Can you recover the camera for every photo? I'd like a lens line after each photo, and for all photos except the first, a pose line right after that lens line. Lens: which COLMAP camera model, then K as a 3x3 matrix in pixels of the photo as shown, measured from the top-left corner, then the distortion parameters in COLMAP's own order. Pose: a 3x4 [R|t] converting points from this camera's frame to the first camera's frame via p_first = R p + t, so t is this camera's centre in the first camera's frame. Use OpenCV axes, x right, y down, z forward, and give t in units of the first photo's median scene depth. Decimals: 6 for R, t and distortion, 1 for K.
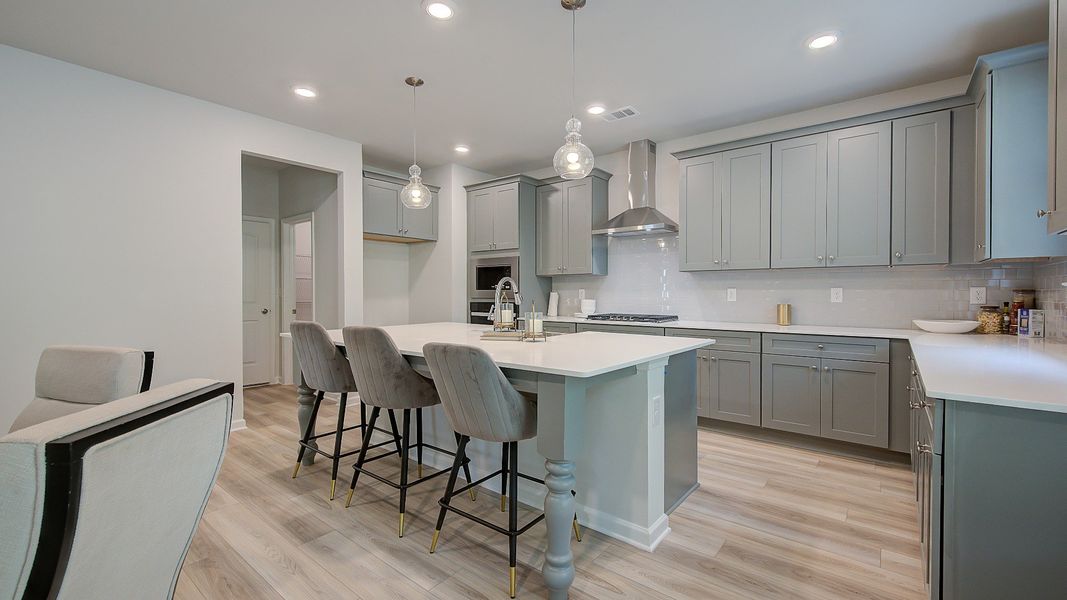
lens RADIAL K [[425.8, 0, 551.3], [0, 425.8, 298.7], [0, 0, 1]] dist [0.000115, -0.000060]
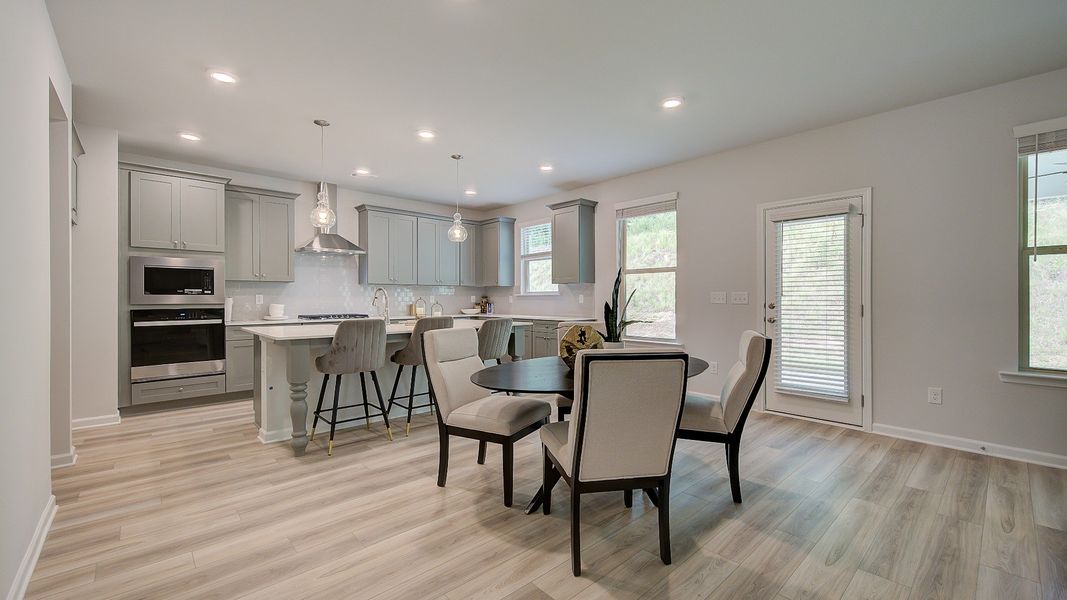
lens RADIAL K [[427.5, 0, 537.2], [0, 427.5, 299.6], [0, 0, 1]] dist [0.002115, 0.000036]
pose [[0.175954, -0.003668, 0.984392, -1.468948], [0.014631, 0.999892, 0.001110, -0.000872], [-0.984290, 0.014207, 0.175989, 0.198098]]
